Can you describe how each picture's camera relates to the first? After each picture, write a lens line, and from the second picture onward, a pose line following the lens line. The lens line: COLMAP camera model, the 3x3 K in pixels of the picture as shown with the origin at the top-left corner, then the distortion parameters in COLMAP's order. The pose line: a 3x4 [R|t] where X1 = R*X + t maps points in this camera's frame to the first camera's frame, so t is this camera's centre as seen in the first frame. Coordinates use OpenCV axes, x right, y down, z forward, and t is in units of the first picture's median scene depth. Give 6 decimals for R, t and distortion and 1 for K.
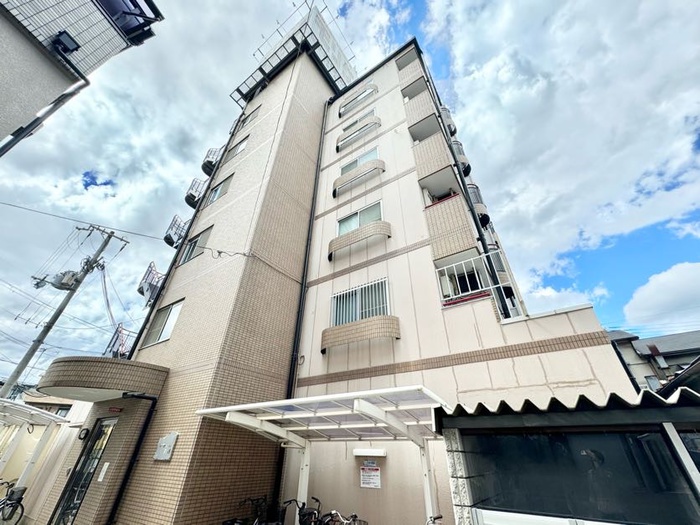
lens RADIAL K [[276.3, 0, 348.1], [0, 276.3, 259.6], [0, 0, 1]] dist [0.001327, 0.000290]
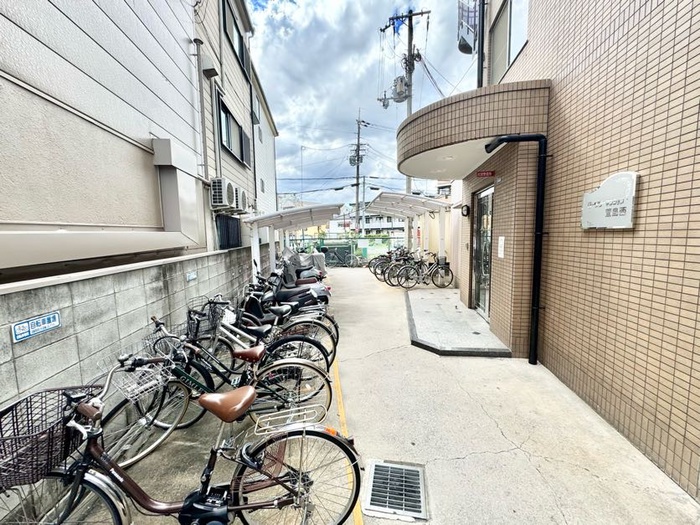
lens RADIAL K [[276.3, 0, 346.6], [0, 276.3, 261.3], [0, 0, 1]] dist [0.001327, 0.000290]
pose [[0.412995, 0.063788, -0.908496, -0.345433], [0.541688, 0.784708, 0.301343, 0.316829], [0.732126, -0.616575, 0.289528, 0.415839]]
